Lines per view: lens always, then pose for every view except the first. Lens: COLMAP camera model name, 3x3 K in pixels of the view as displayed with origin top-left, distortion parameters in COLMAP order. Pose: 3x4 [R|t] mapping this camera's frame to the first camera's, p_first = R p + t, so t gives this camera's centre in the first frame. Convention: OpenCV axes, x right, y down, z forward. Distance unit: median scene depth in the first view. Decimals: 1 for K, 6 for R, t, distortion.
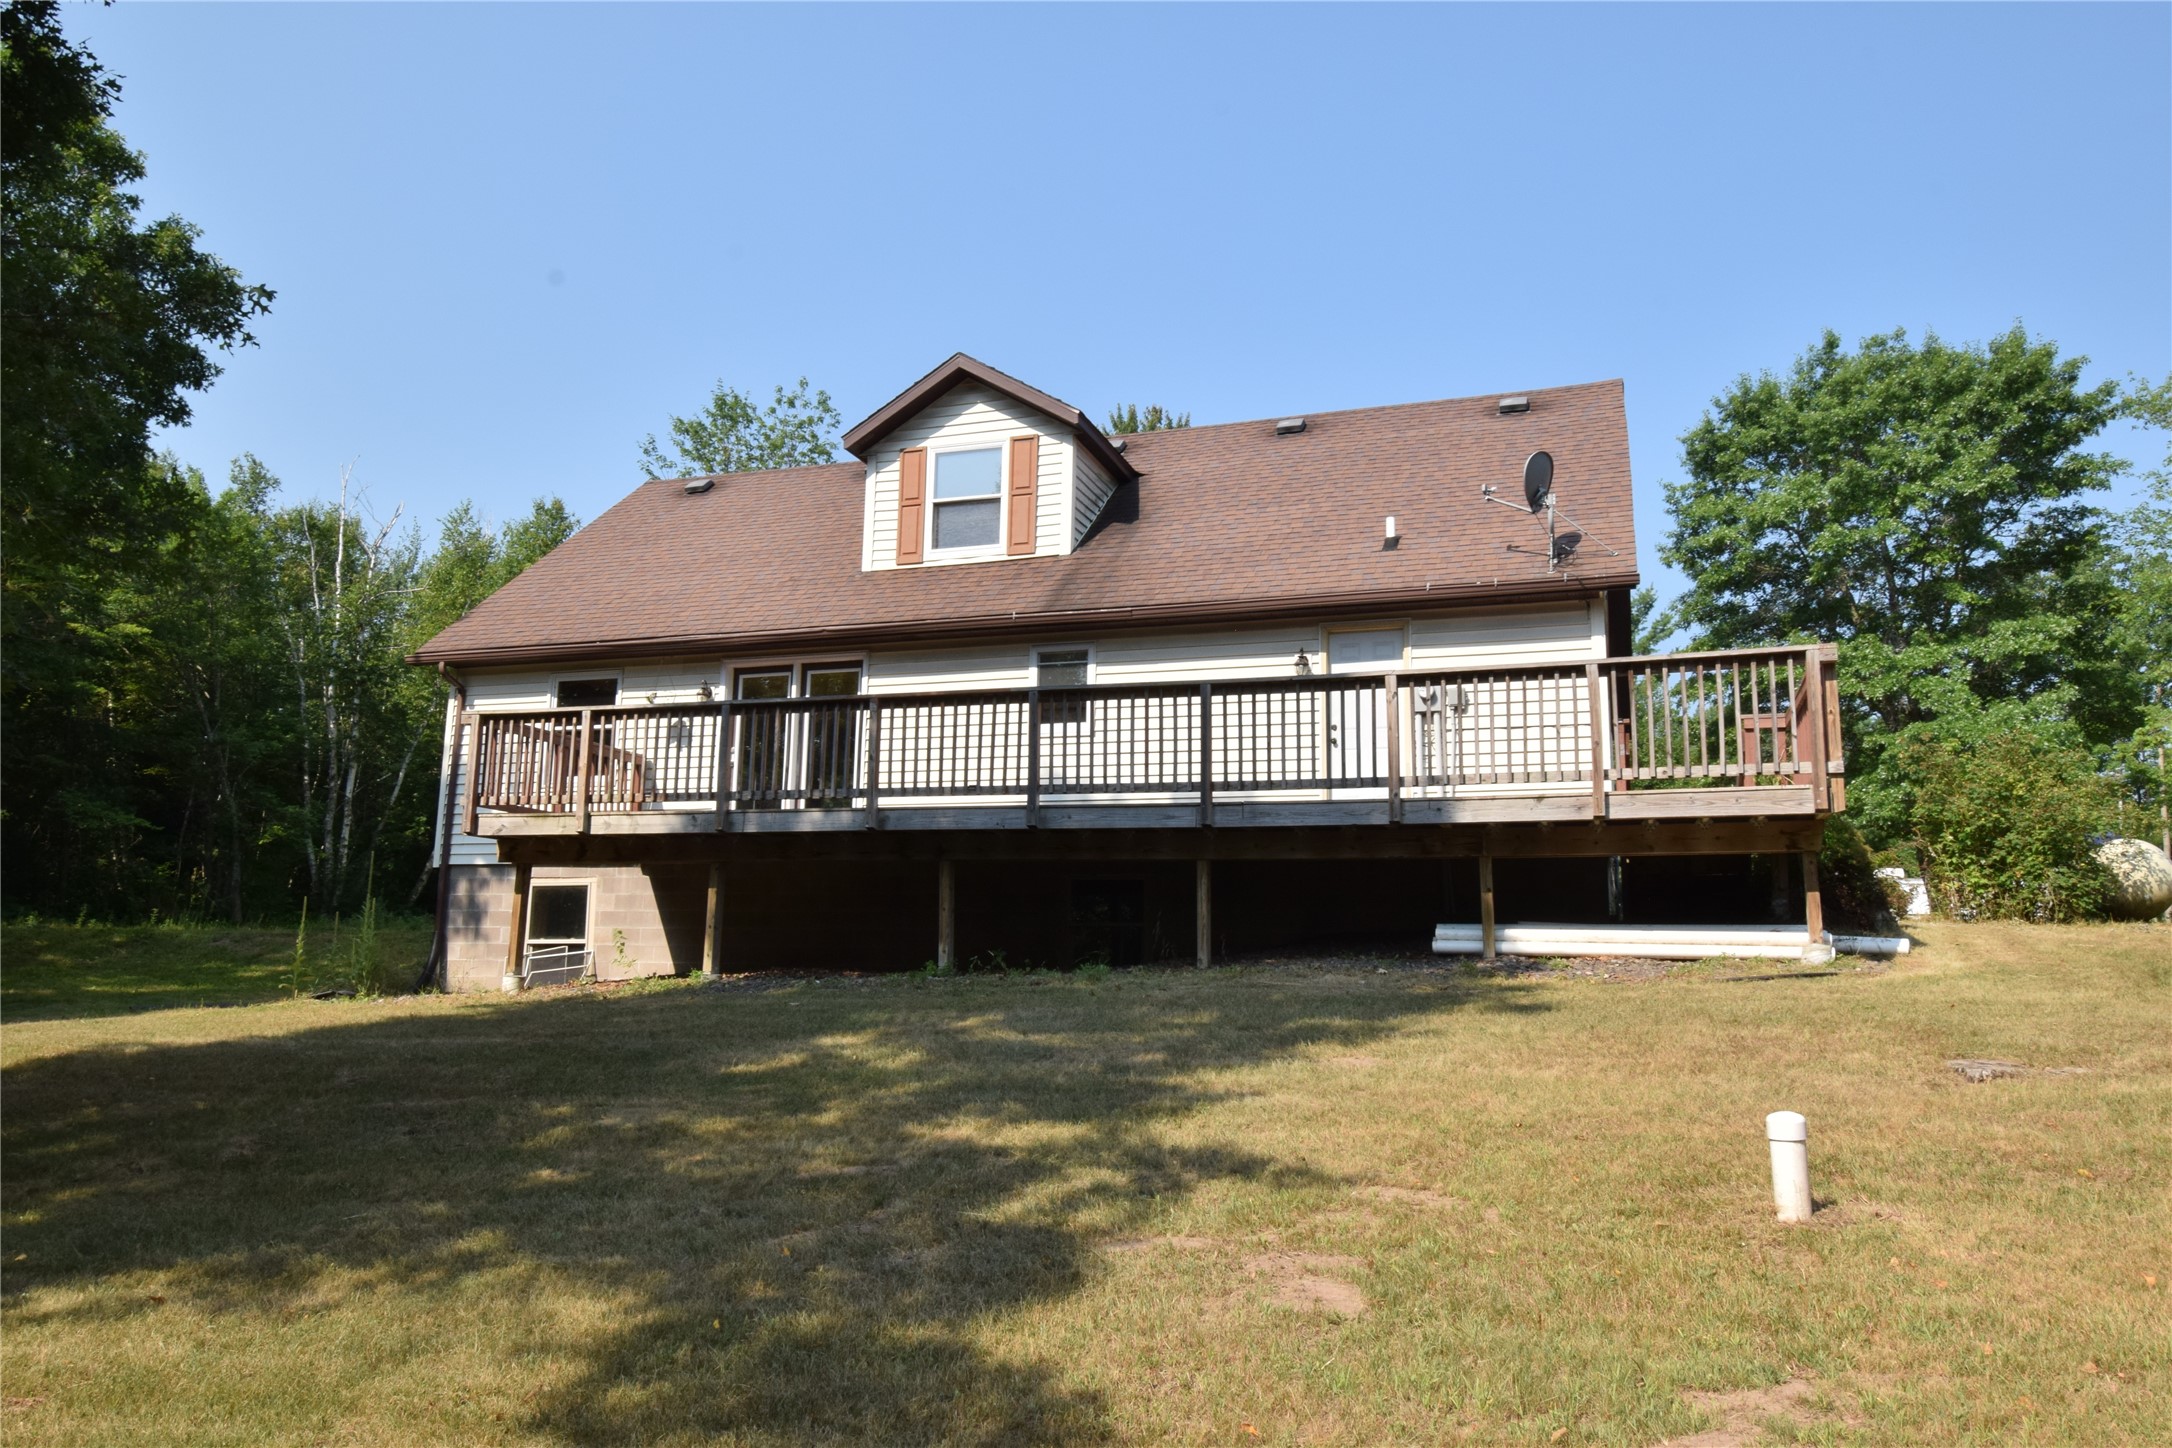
lens RADIAL K [[1781.8, 0, 1086.0], [0, 1781.8, 724.0], [0, 0, 1]] dist [-0.001986, -0.000248]
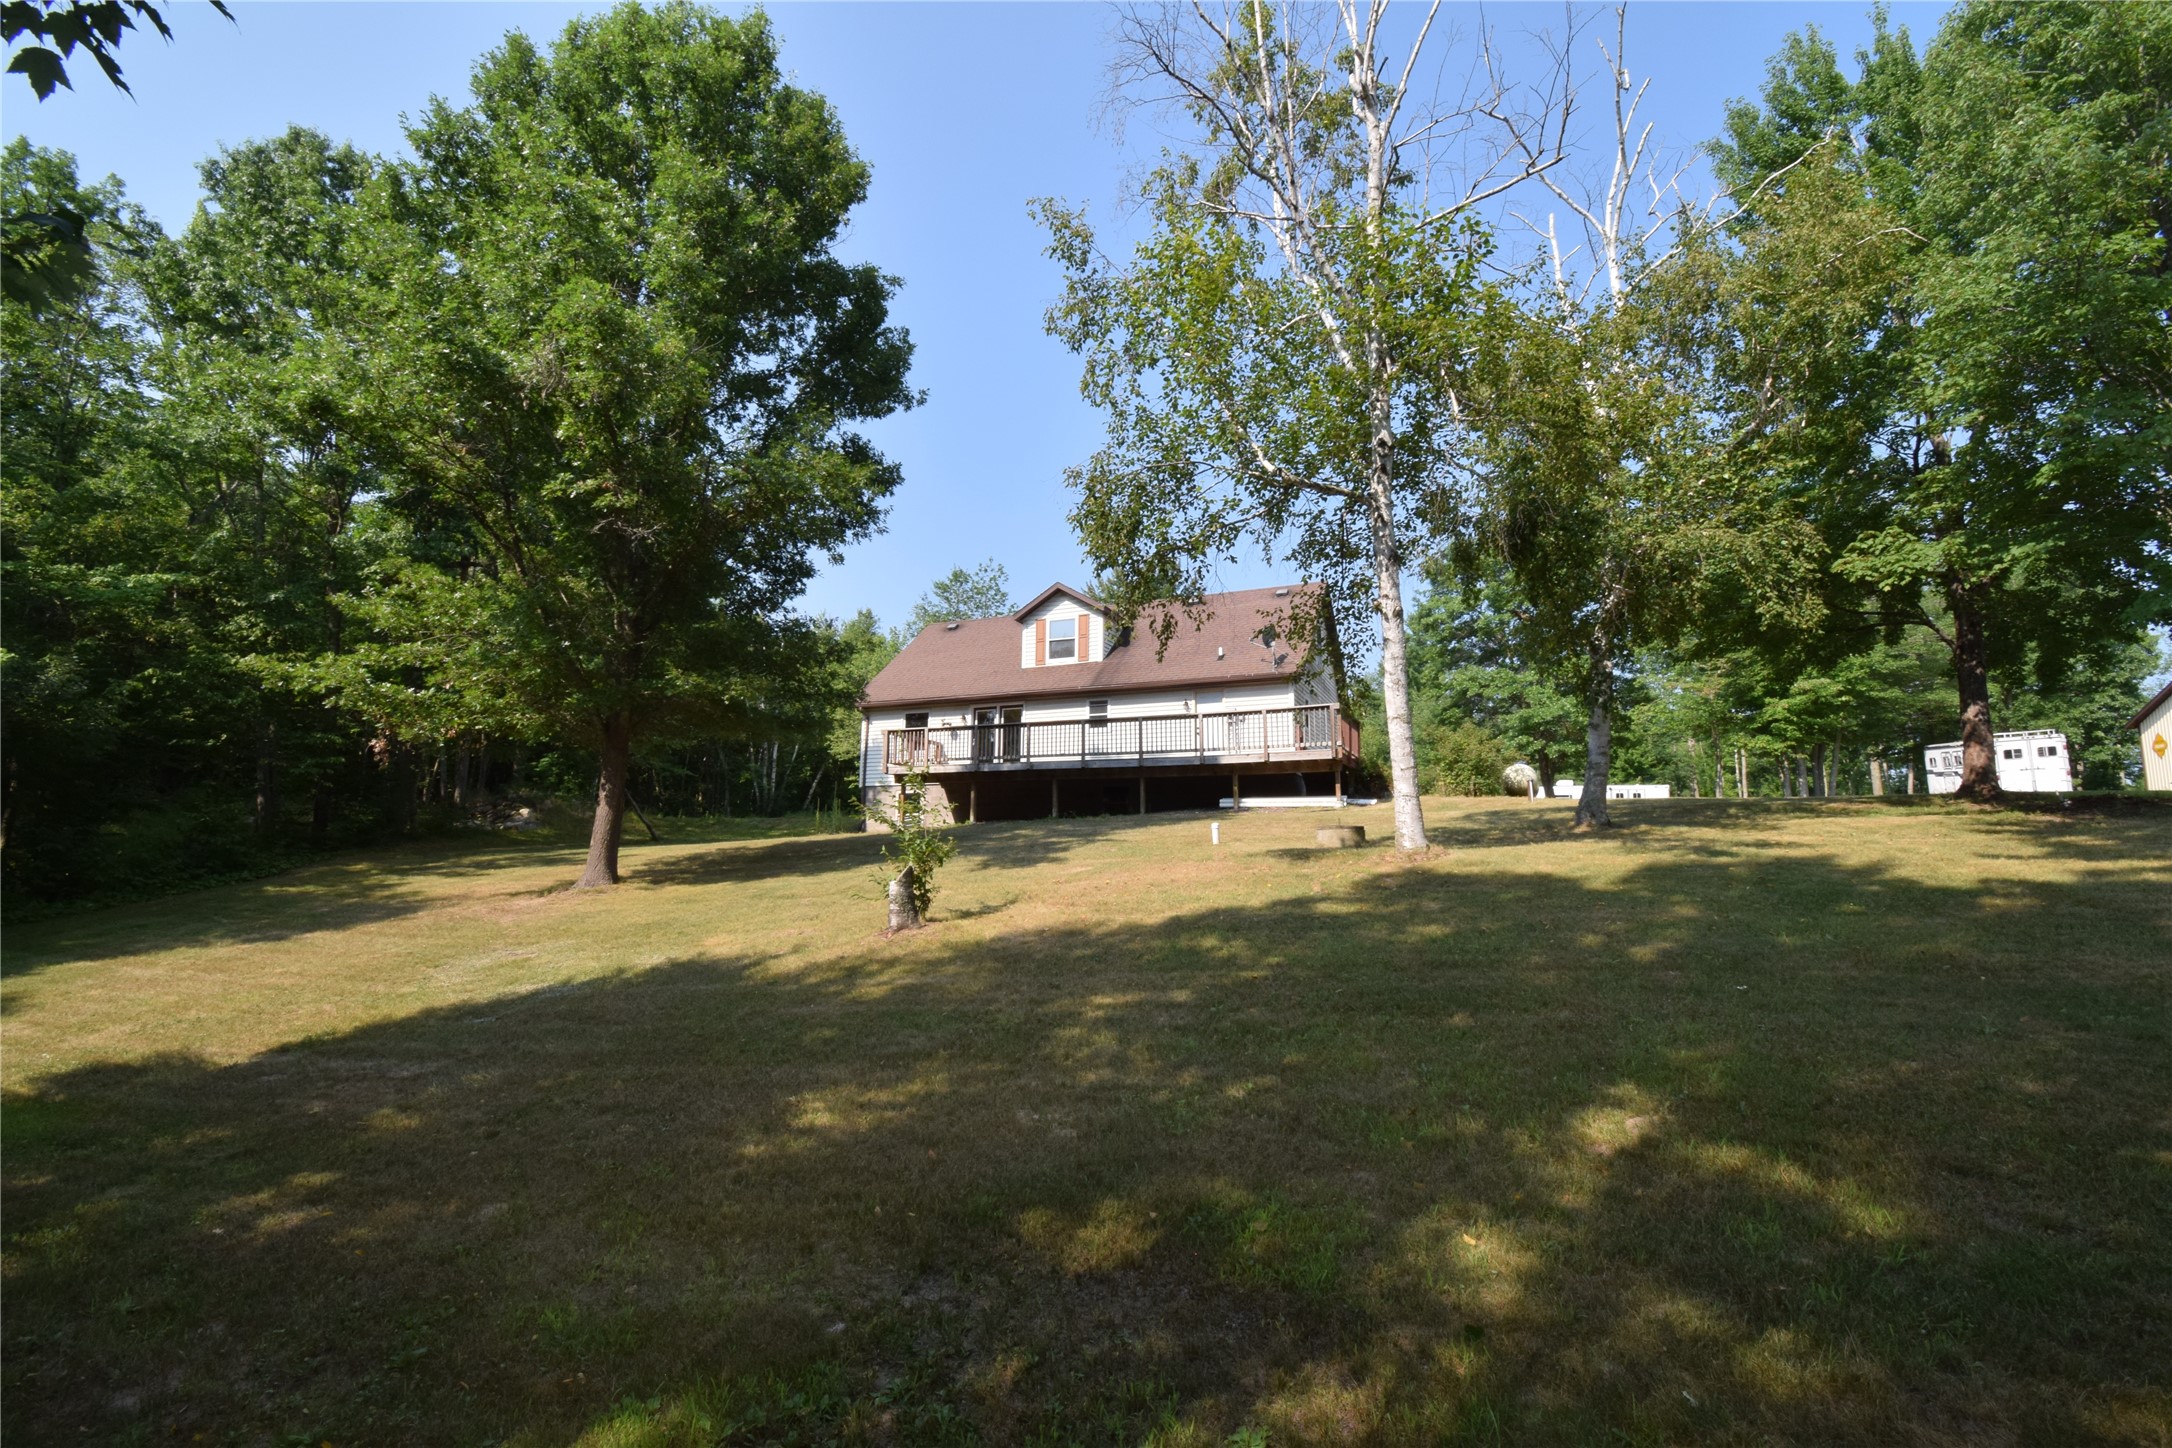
lens RADIAL K [[962.3, 0, 1086.0], [0, 962.3, 724.0], [0, 0, 1]] dist [-0.037009, -0.000092]
pose [[0.998042, -0.022185, -0.058478, 0.049030], [0.022956, 0.999658, 0.012535, -0.023607], [0.058180, -0.013853, 0.998210, -0.406166]]
